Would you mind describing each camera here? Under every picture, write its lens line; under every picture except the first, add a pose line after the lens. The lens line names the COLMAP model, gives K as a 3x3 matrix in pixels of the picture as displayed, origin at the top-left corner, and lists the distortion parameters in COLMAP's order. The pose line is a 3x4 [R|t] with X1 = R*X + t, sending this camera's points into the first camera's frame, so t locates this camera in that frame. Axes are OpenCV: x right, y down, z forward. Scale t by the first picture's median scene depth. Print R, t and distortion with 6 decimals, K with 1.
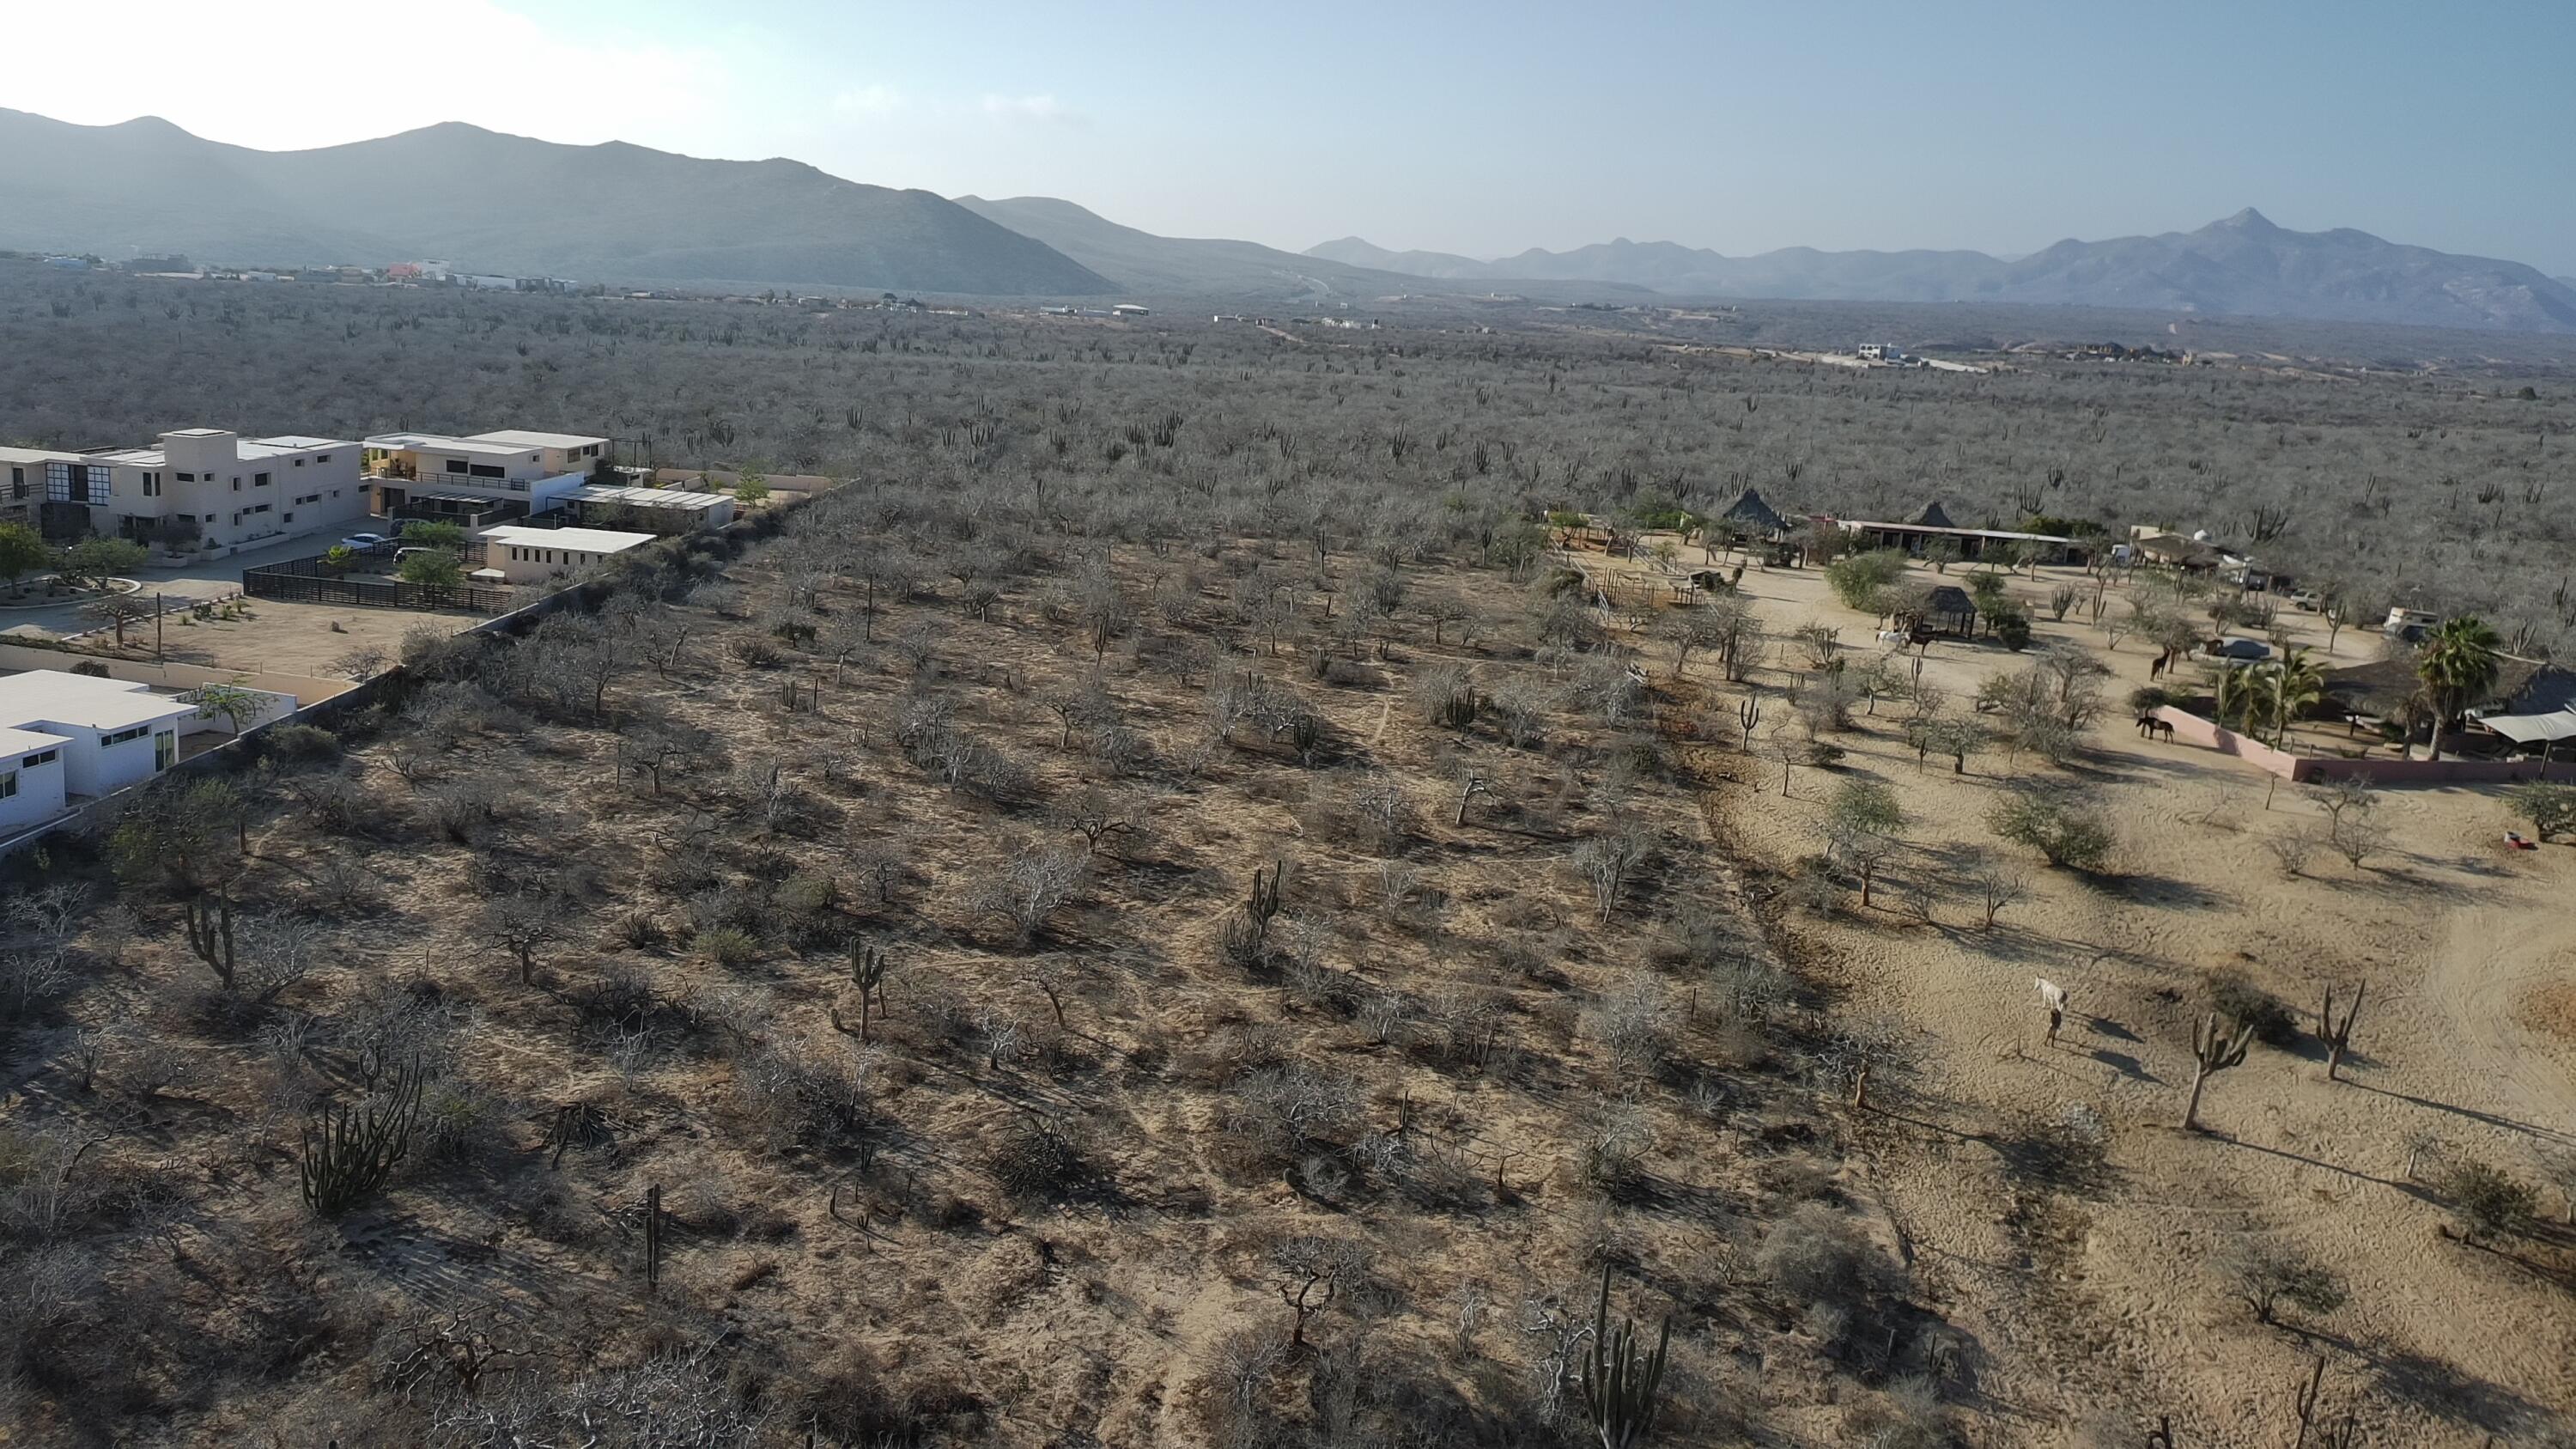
lens RADIAL K [[2043.2, 0, 1248.1], [0, 2043.2, 706.5], [0, 0, 1]] dist [0.063364, -0.076909]
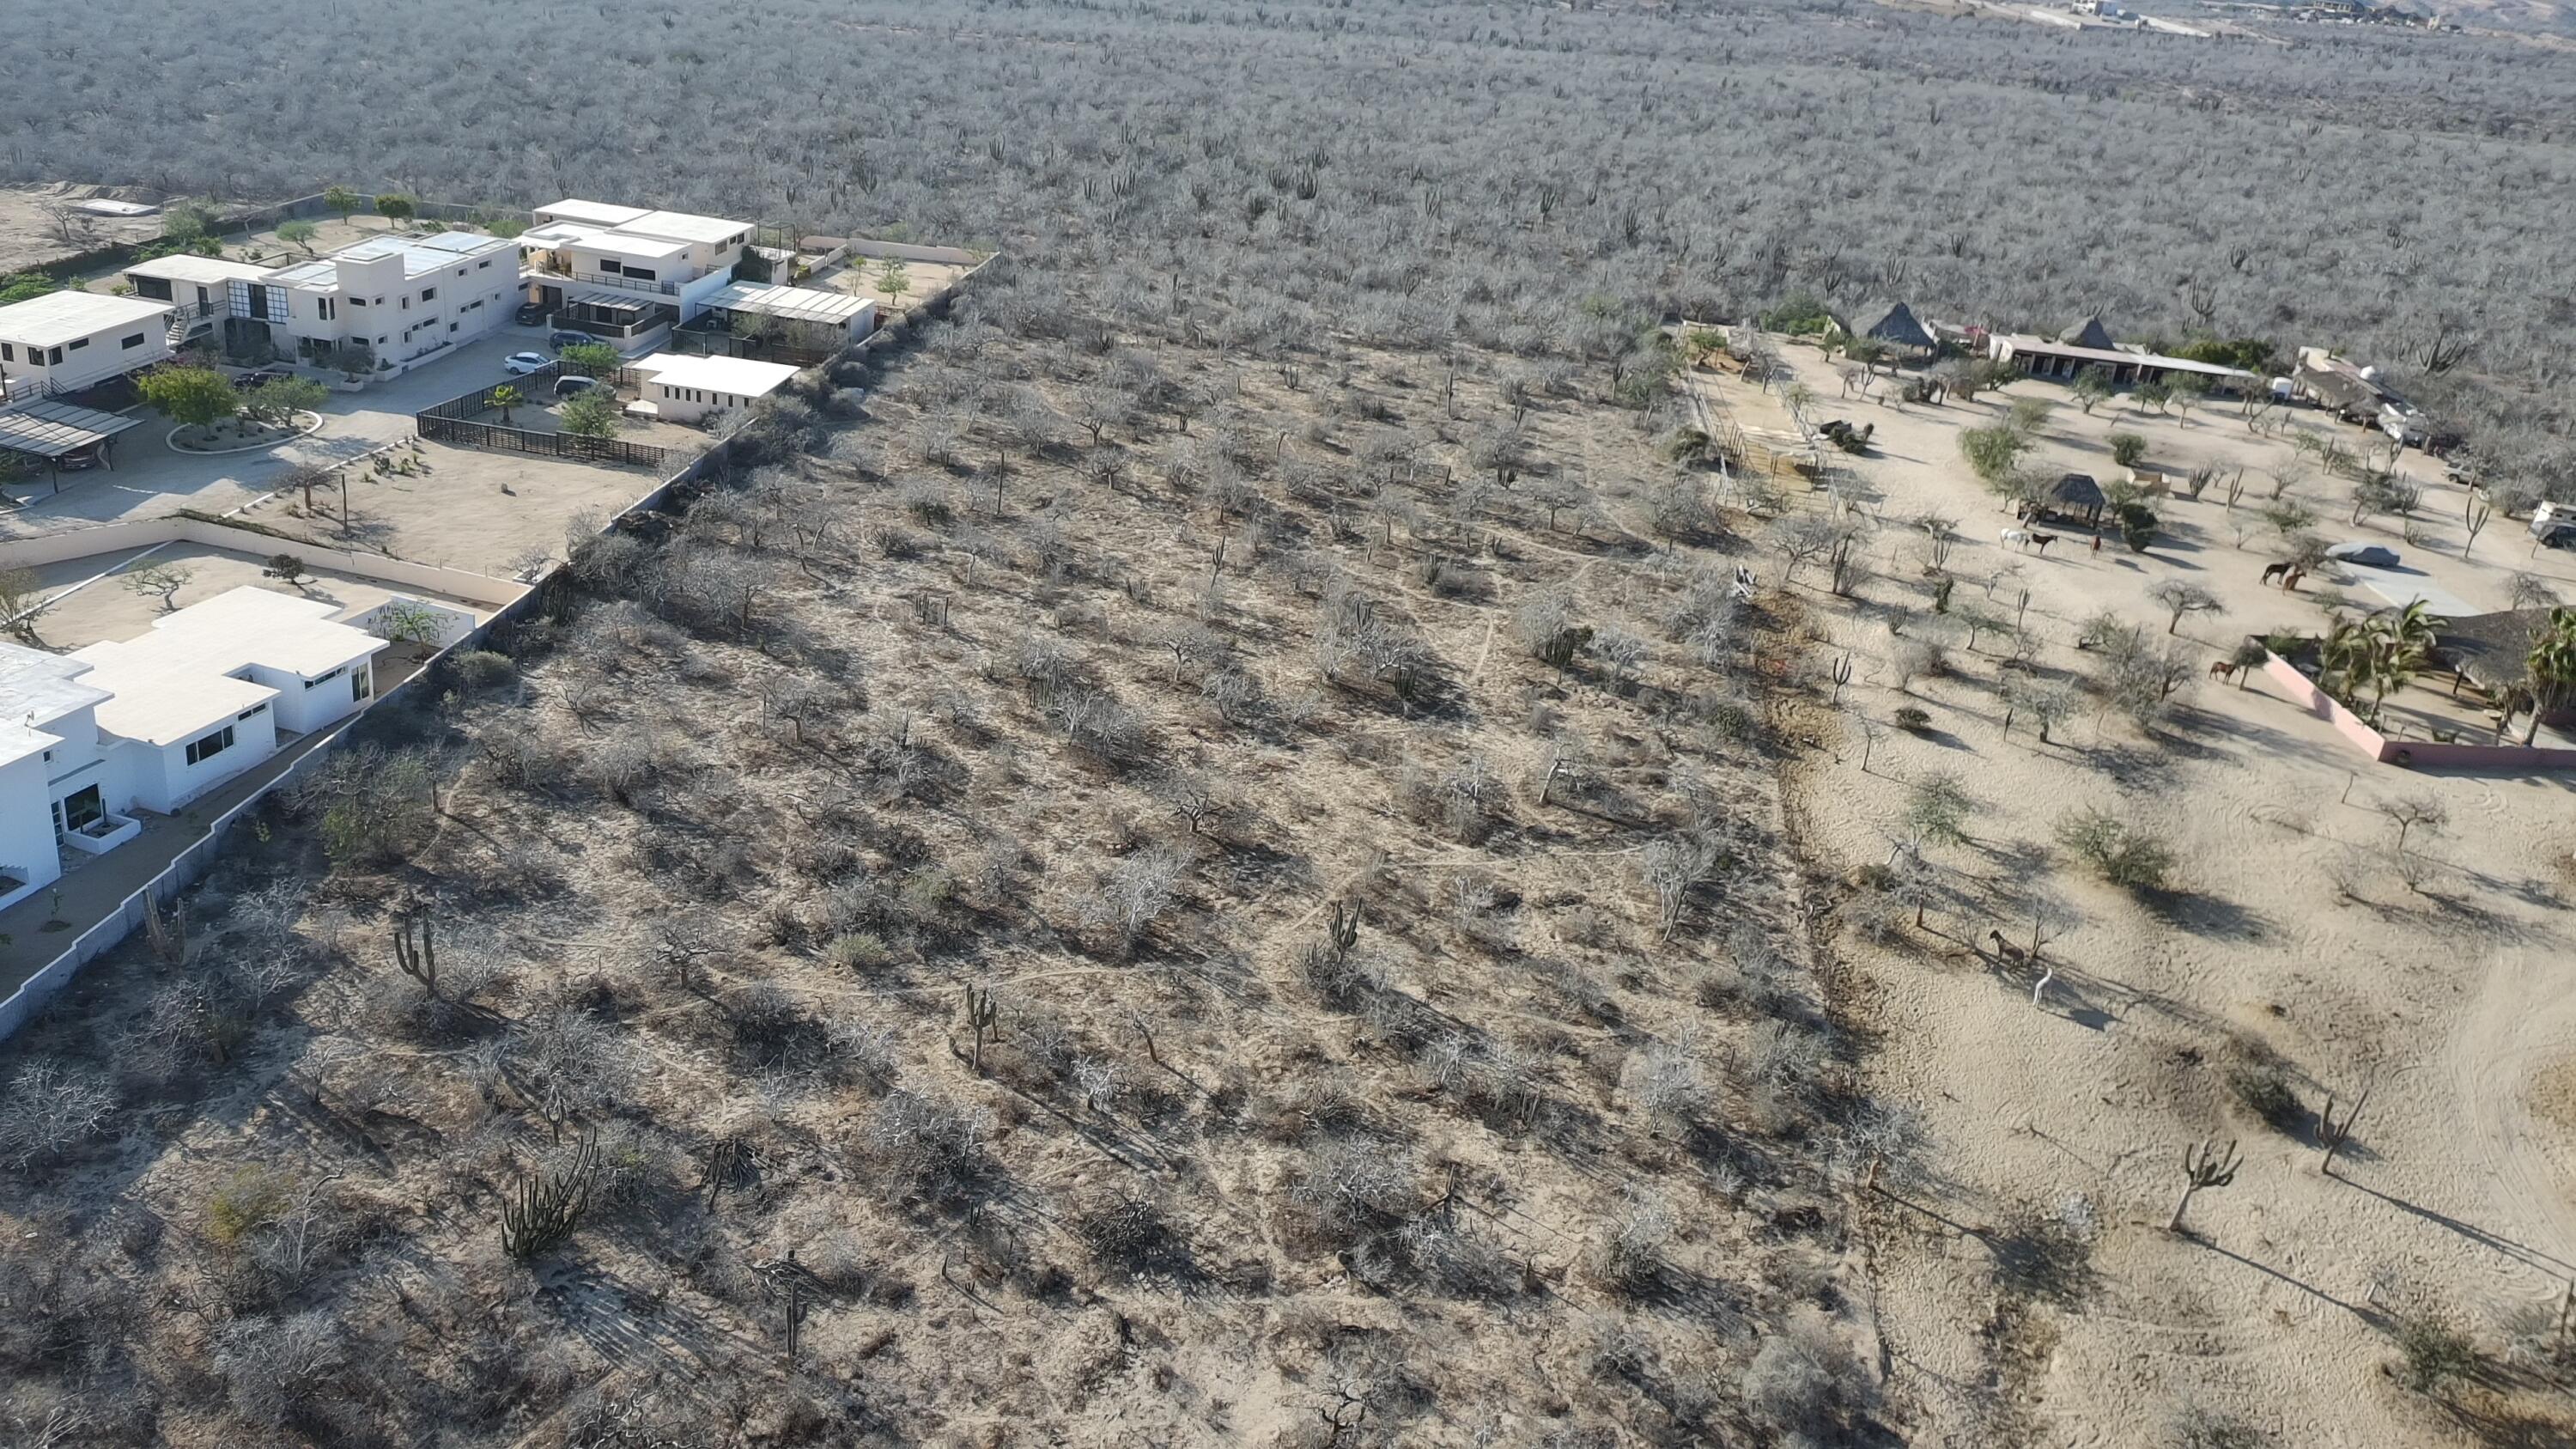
lens RADIAL K [[2043.2, 0, 1242.4], [0, 2043.2, 723.9], [0, 0, 1]] dist [0.063364, -0.076909]
pose [[0.996449, 0.054908, -0.063829, 0.018337], [-0.042359, 0.982096, 0.183555, -0.225830], [0.072764, -0.180200, 0.980935, -0.057238]]
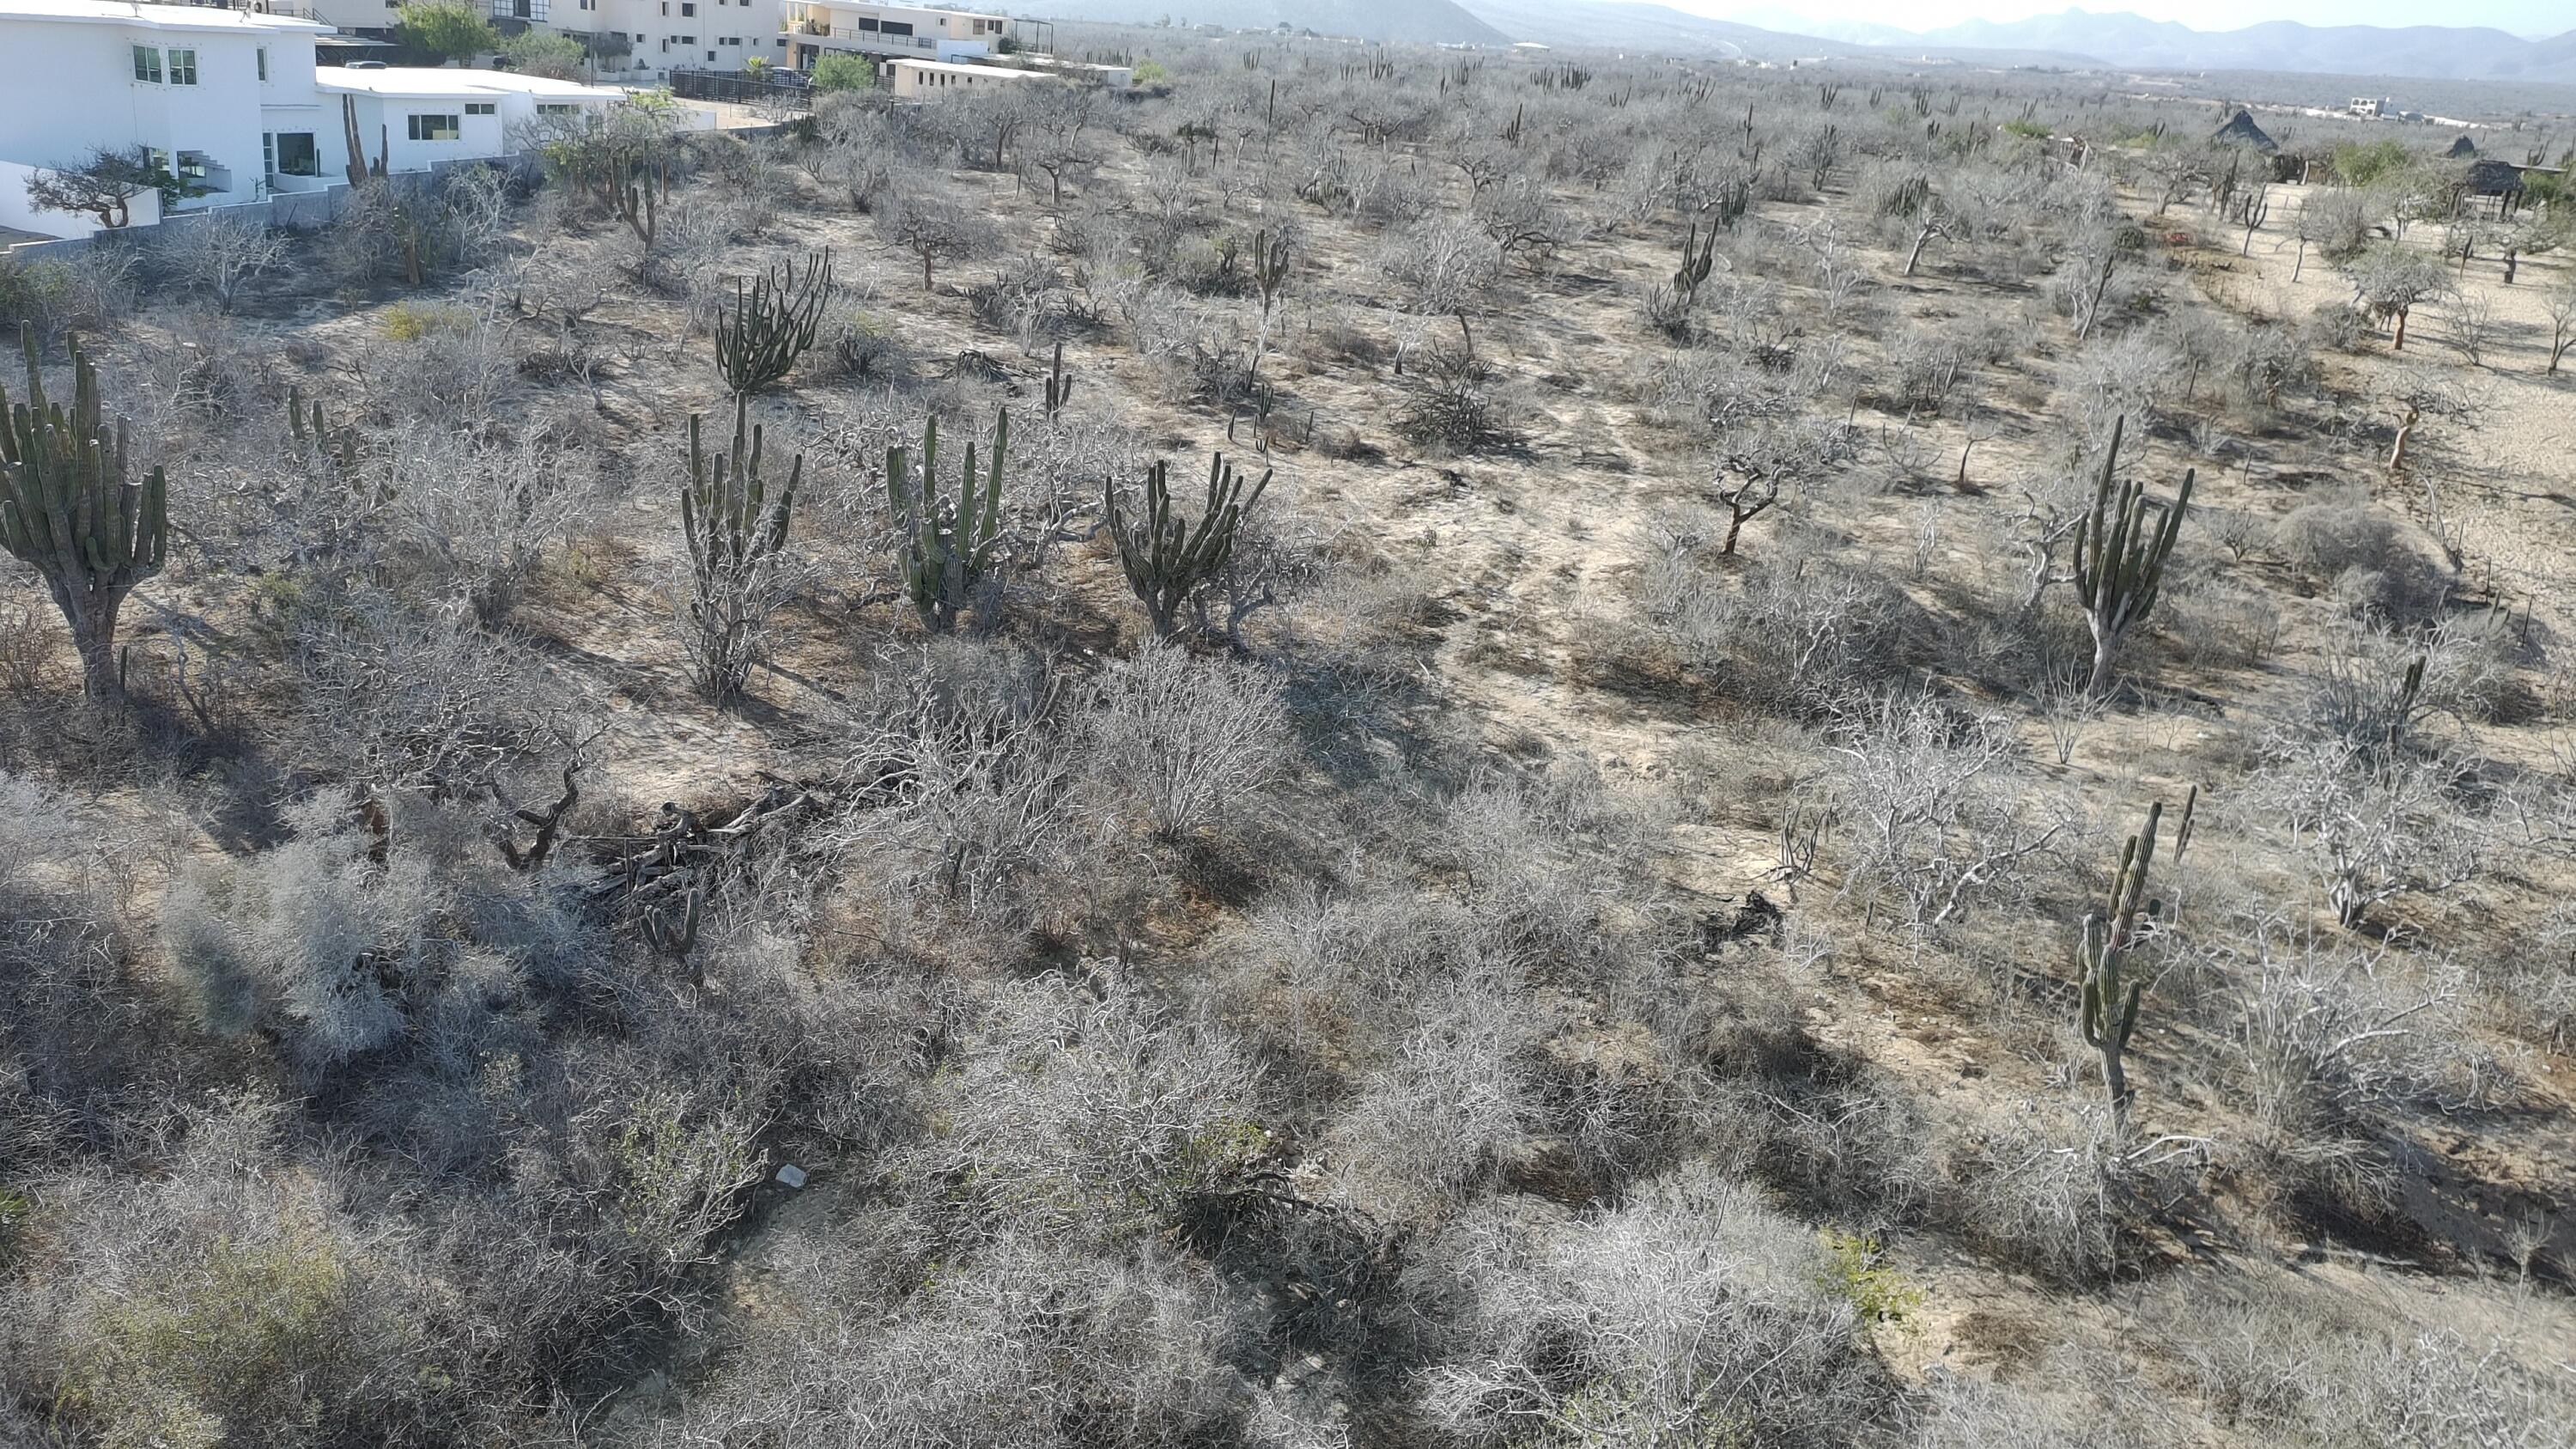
lens RADIAL K [[2043.2, 0, 1226.9], [0, 2043.2, 708.7], [0, 0, 1]] dist [0.063364, -0.076909]
pose [[0.980861, 0.075005, -0.179684, -0.019116], [-0.054404, 0.991645, 0.116961, 0.209386], [0.186956, -0.104947, 0.976746, 0.046815]]
